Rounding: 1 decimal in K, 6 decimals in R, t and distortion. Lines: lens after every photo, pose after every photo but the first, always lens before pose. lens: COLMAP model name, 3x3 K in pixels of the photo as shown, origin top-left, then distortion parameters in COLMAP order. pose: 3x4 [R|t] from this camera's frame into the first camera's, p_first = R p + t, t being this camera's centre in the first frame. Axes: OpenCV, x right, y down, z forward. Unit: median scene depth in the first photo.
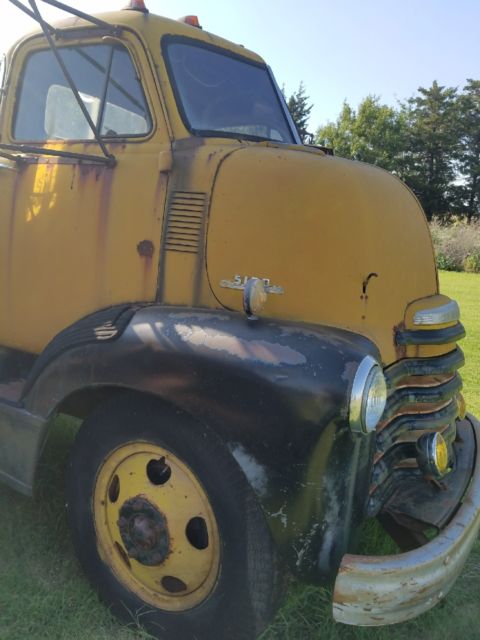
lens RADIAL K [[489.9, 0, 222.3], [0, 489.9, 317.6], [0, 0, 1]] dist [0.222661, -0.393550]
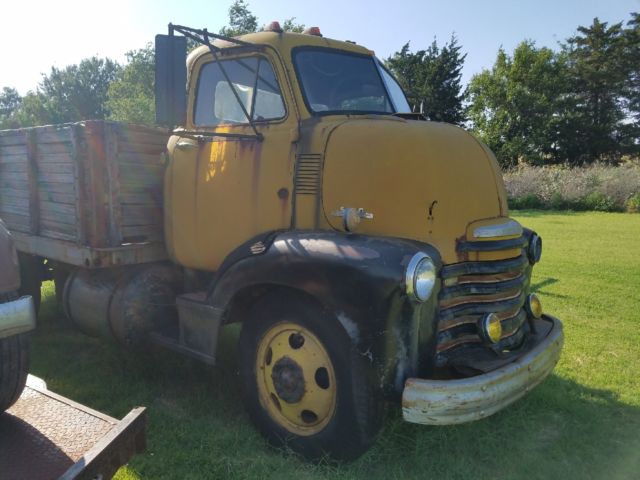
lens RADIAL K [[474.1, 0, 316.4], [0, 474.1, 257.7], [0, 0, 1]] dist [0.197445, -0.307889]
pose [[0.990762, -0.036431, -0.130624, 0.127053], [0.033108, 0.999073, -0.027516, 0.097867], [0.131506, 0.022937, 0.991050, -0.415858]]
